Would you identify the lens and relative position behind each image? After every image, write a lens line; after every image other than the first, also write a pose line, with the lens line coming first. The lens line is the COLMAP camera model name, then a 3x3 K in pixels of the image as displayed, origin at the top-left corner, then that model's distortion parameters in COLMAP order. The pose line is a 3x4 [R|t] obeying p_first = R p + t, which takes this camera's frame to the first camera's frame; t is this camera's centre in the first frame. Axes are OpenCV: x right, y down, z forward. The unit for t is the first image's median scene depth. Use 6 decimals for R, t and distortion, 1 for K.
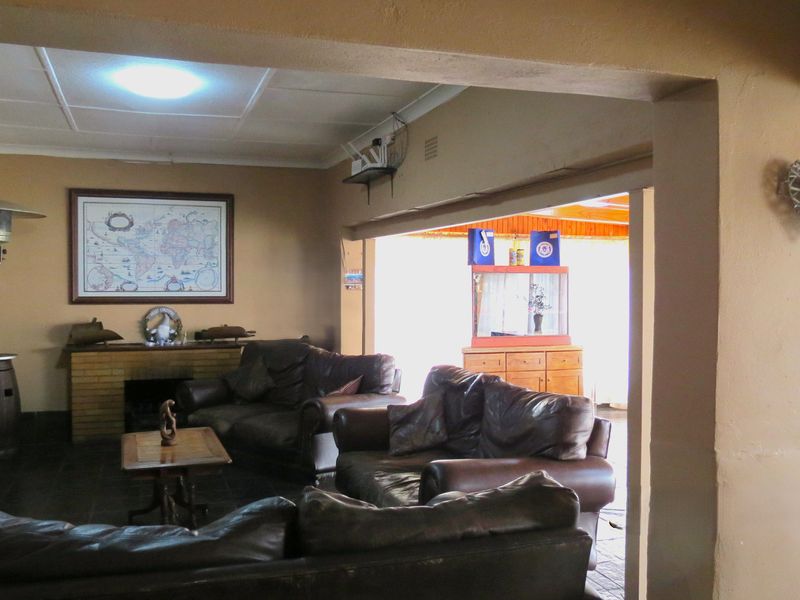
lens RADIAL K [[759.6, 0, 400.0], [0, 759.6, 300.0], [0, 0, 1]] dist [-0.041692, 0.010567]
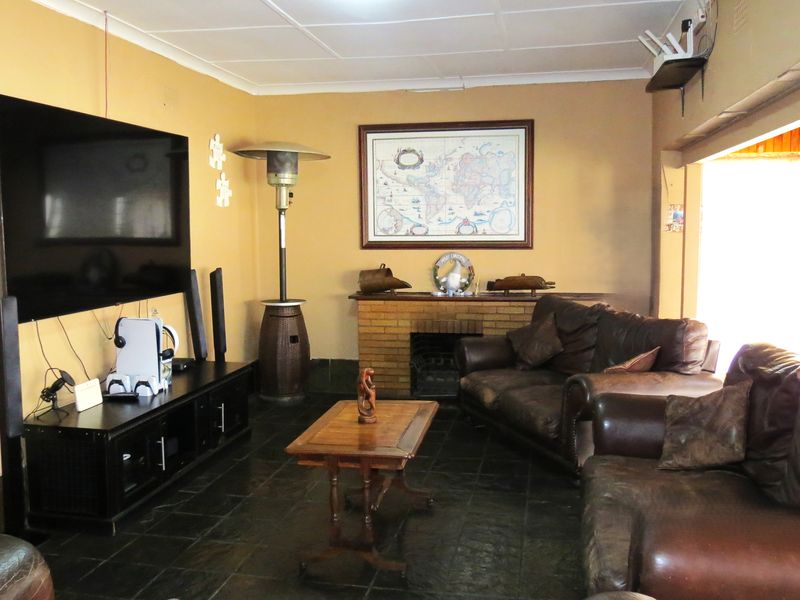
lens RADIAL K [[759.6, 0, 400.0], [0, 759.6, 300.0], [0, 0, 1]] dist [-0.041692, 0.010567]
pose [[0.864525, 0.037419, -0.501195, 0.084594], [-0.000476, 0.997285, 0.073635, -0.001042], [0.502590, -0.063421, 0.862196, 0.195713]]
